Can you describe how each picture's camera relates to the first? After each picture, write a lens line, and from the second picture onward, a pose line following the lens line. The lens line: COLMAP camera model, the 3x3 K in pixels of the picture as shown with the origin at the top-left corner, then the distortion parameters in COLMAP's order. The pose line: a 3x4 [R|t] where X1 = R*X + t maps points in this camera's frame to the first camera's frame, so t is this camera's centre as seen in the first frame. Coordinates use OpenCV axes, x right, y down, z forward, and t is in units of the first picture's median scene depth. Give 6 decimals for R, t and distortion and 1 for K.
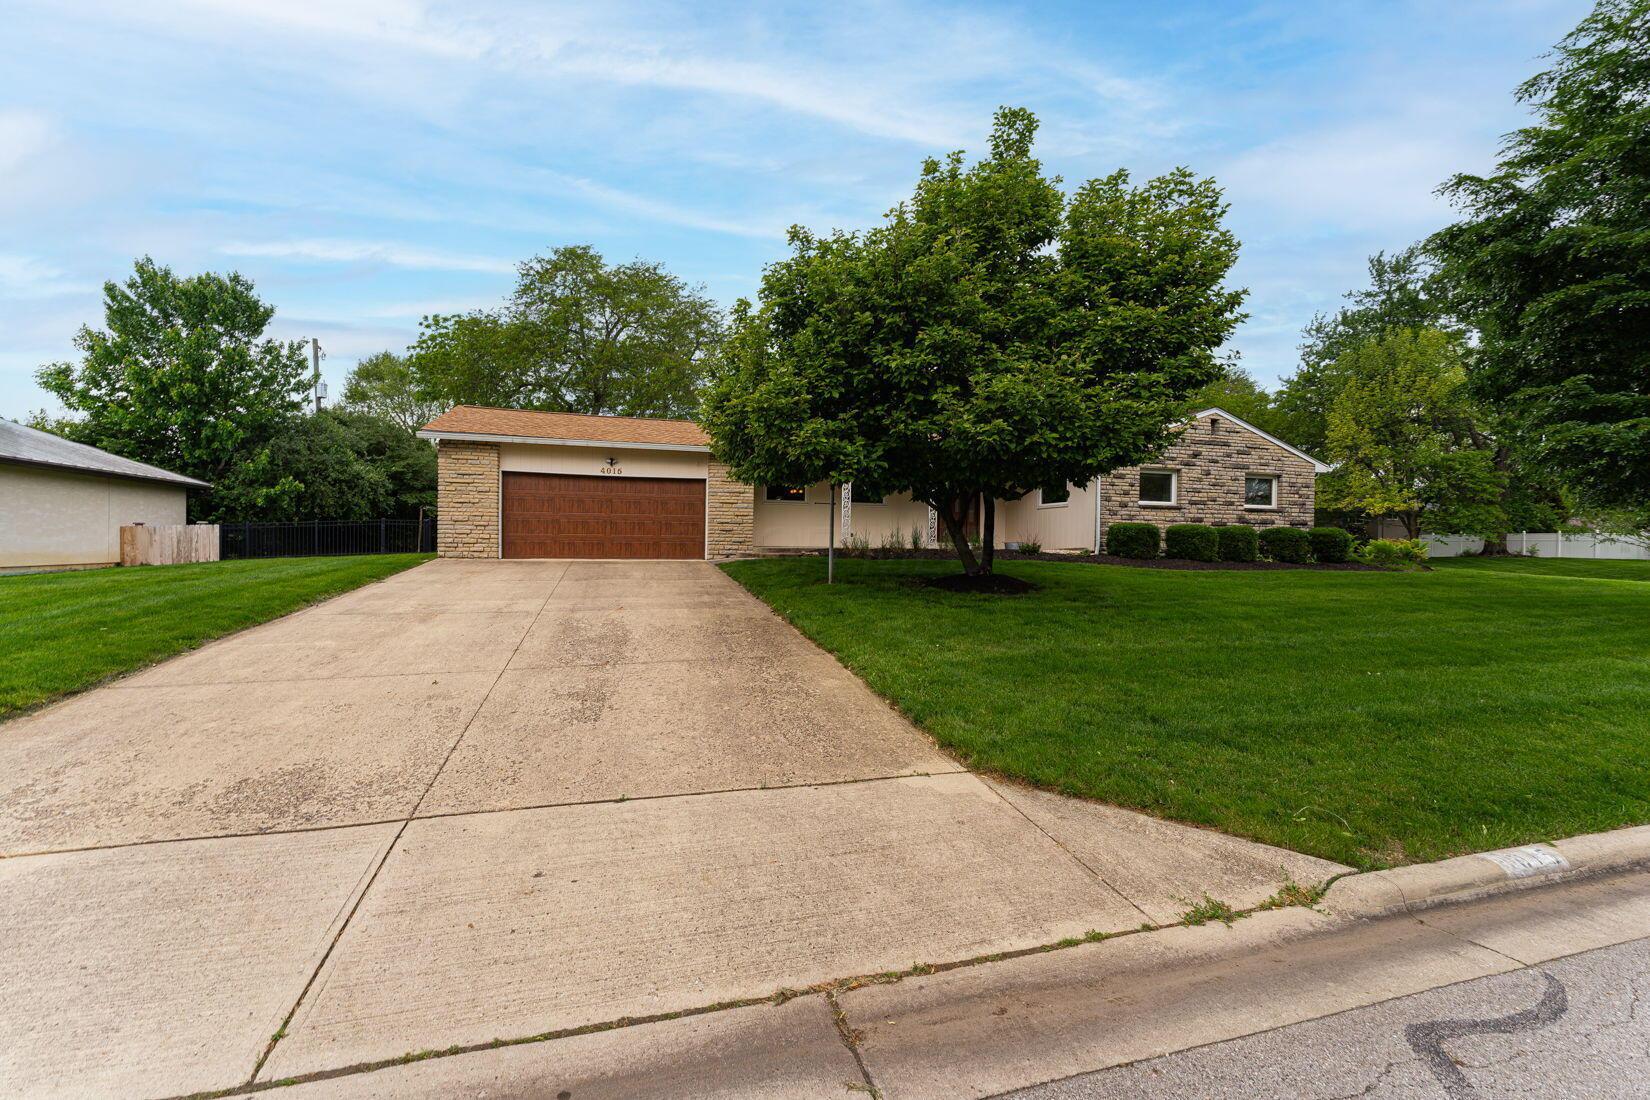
lens RADIAL K [[667.6, 0, 820.8], [0, 667.6, 564.0], [0, 0, 1]] dist [-0.000590, -0.000783]
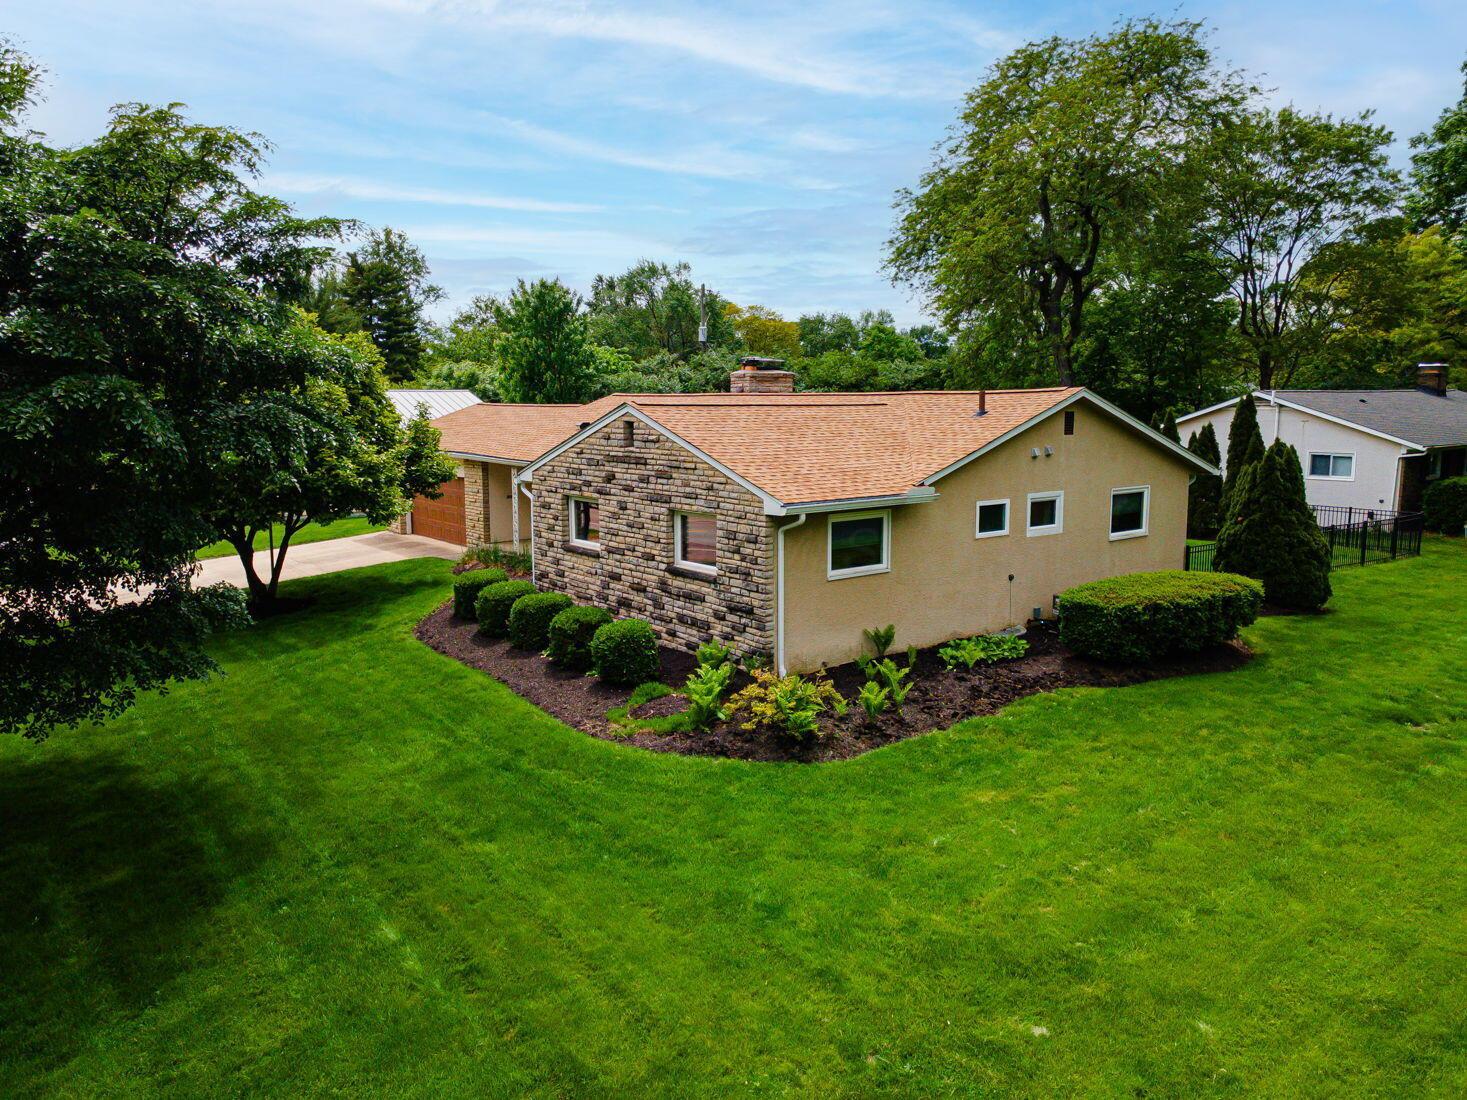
lens RADIAL K [[1075.6, 0, 738.5], [0, 1075.6, 520.6], [0, 0, 1]] dist [0.056846, -0.074445]
pose [[0.373415, 0.097868, -0.922487, 2.959517], [-0.009362, 0.994766, 0.101746, -0.429852], [0.927617, -0.029357, 0.372377, 1.327802]]
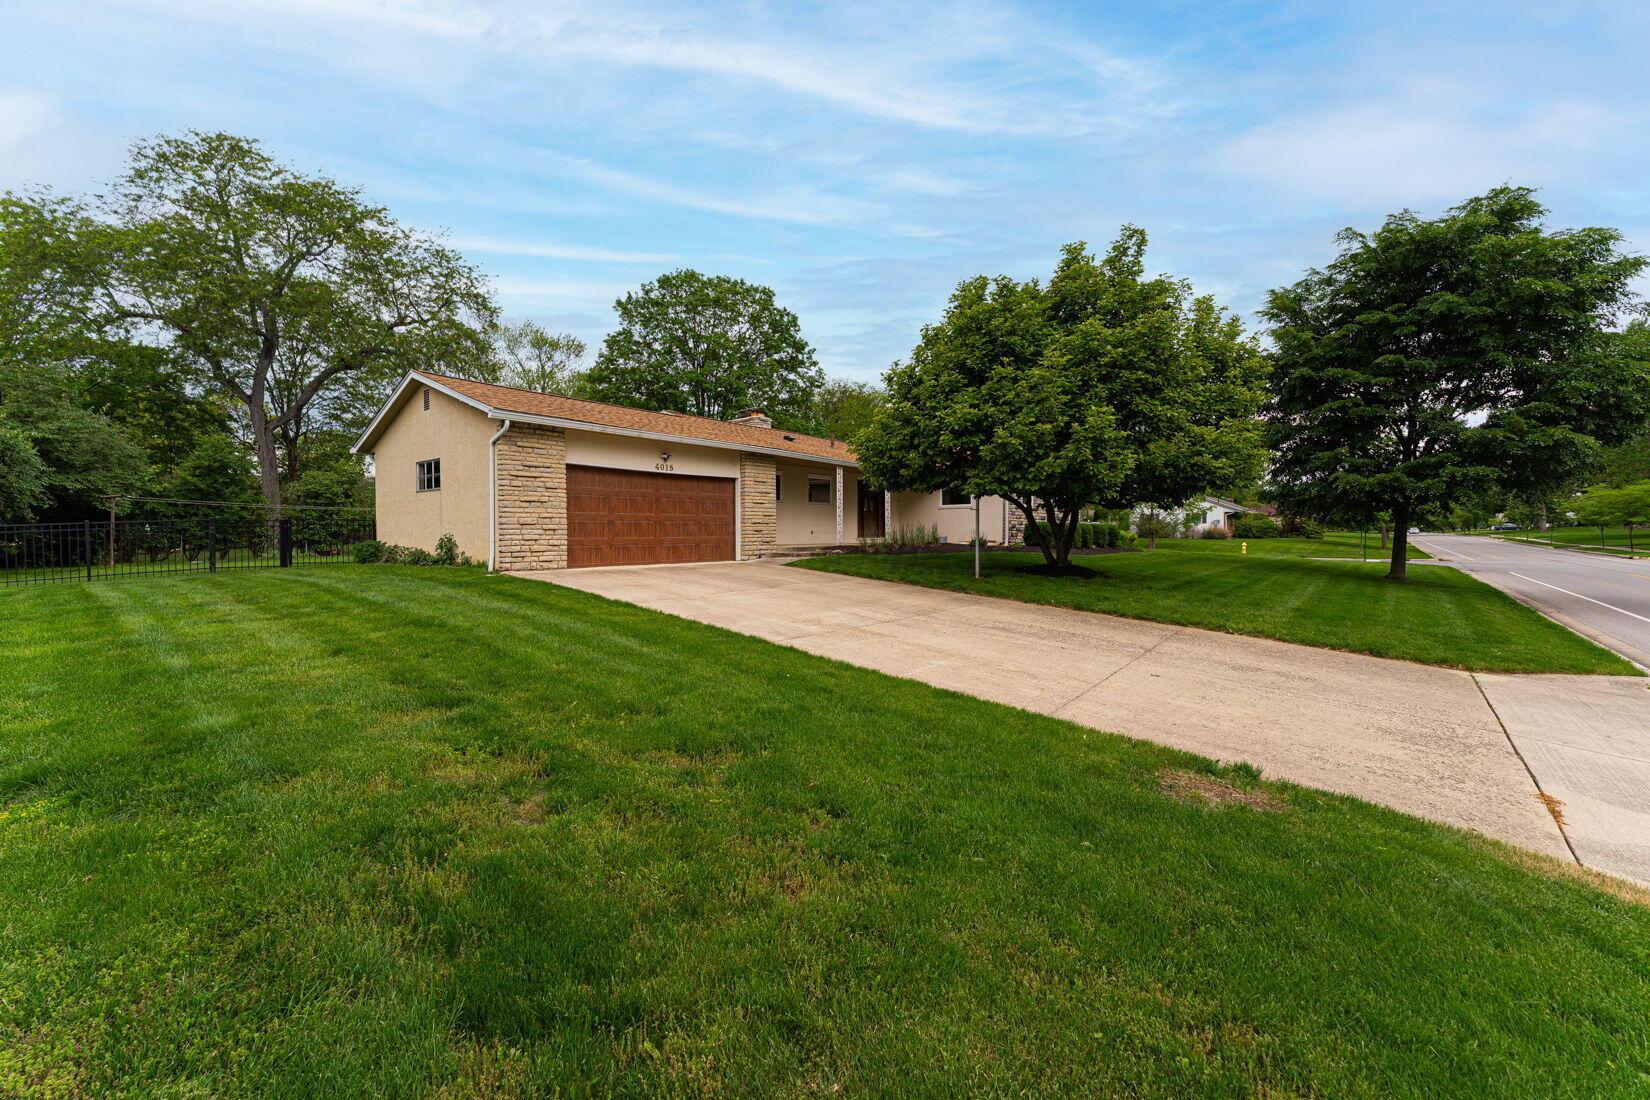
lens RADIAL K [[664.2, 0, 815.4], [0, 664.2, 548.8], [0, 0, 1]] dist [-0.006087, -0.000267]
pose [[0.838615, -0.026888, 0.544061, -1.083418], [0.027826, 0.999592, 0.006510, -0.046688], [-0.544013, 0.009680, 0.839021, 0.206272]]
